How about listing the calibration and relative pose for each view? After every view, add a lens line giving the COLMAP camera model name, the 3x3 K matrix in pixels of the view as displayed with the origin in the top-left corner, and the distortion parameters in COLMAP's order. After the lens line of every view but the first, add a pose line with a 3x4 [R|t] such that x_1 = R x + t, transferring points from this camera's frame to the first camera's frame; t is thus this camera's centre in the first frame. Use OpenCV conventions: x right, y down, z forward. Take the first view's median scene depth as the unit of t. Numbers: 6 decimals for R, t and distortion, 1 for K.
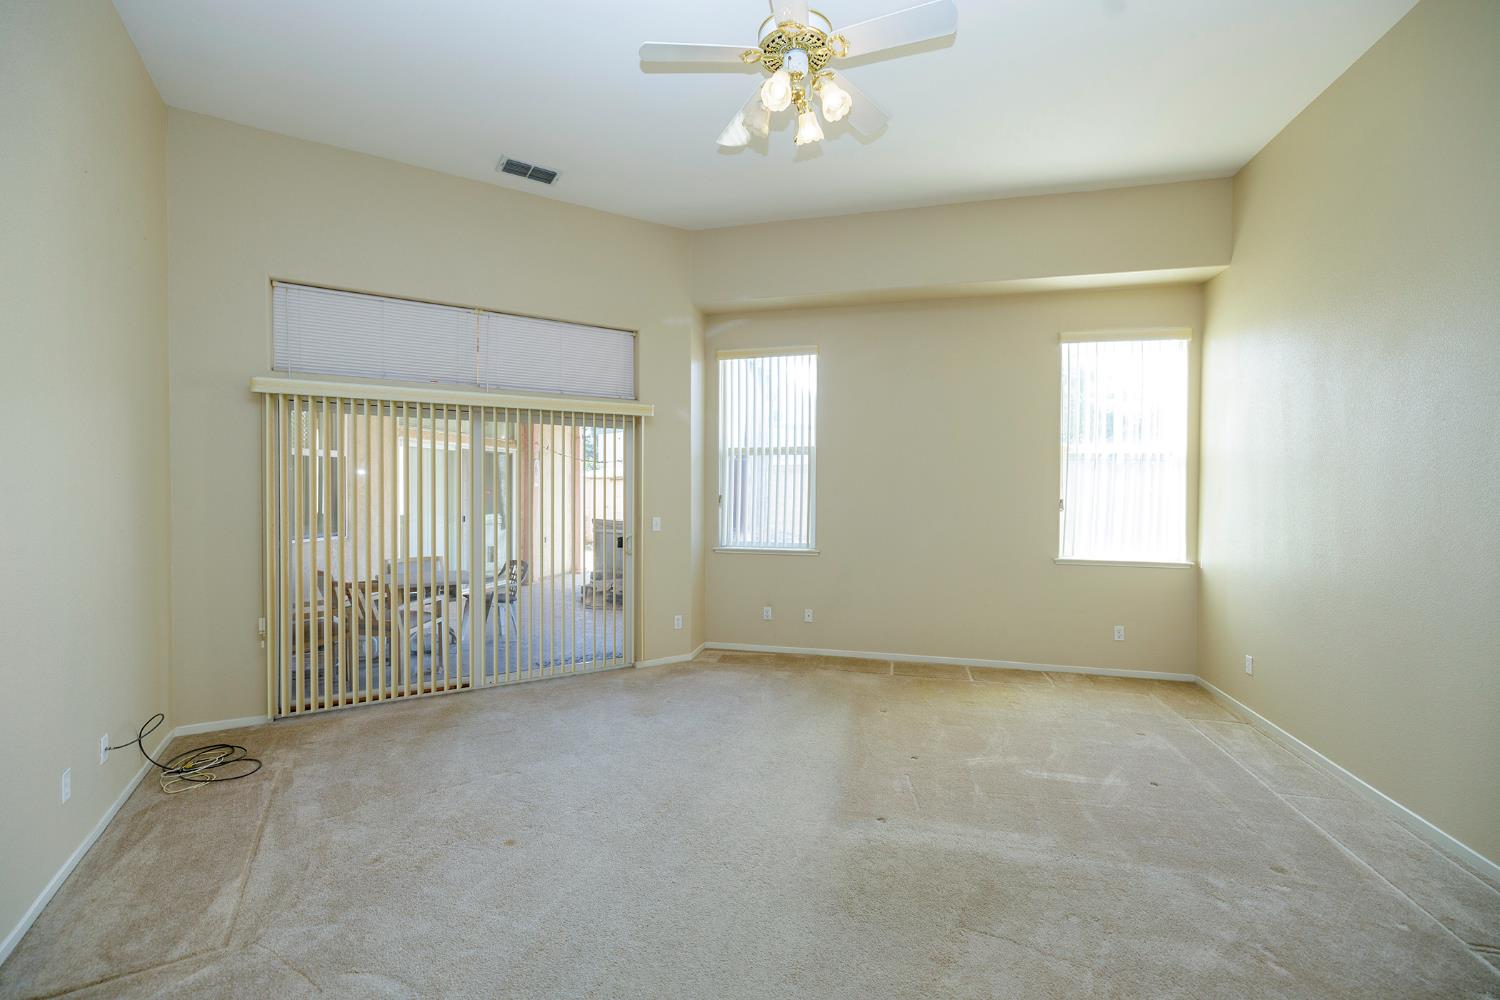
lens RADIAL K [[629.2, 0, 740.7], [0, 629.2, 498.0], [0, 0, 1]] dist [0.000974, 0.000249]
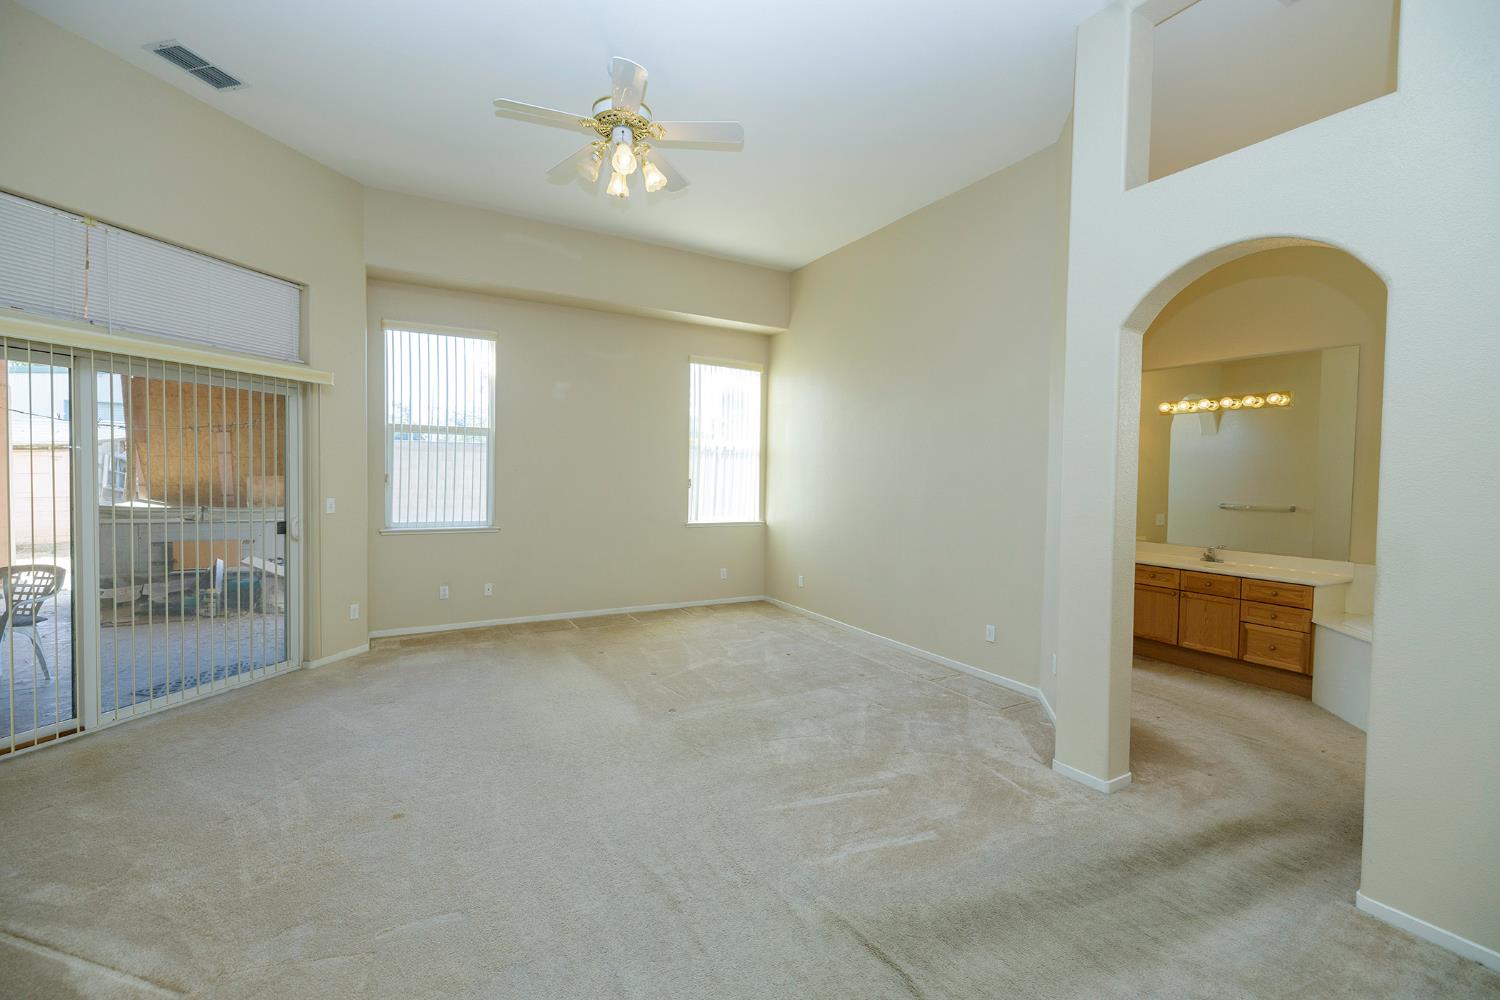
lens RADIAL K [[629.6, 0, 741.7], [0, 629.6, 493.3], [0, 0, 1]] dist [-0.000444, 0.000324]
pose [[0.726324, -0.012393, 0.687240, -0.338972], [-0.003962, 0.999745, 0.022216, 0.001787], [-0.687341, -0.018858, 0.726090, -0.055652]]
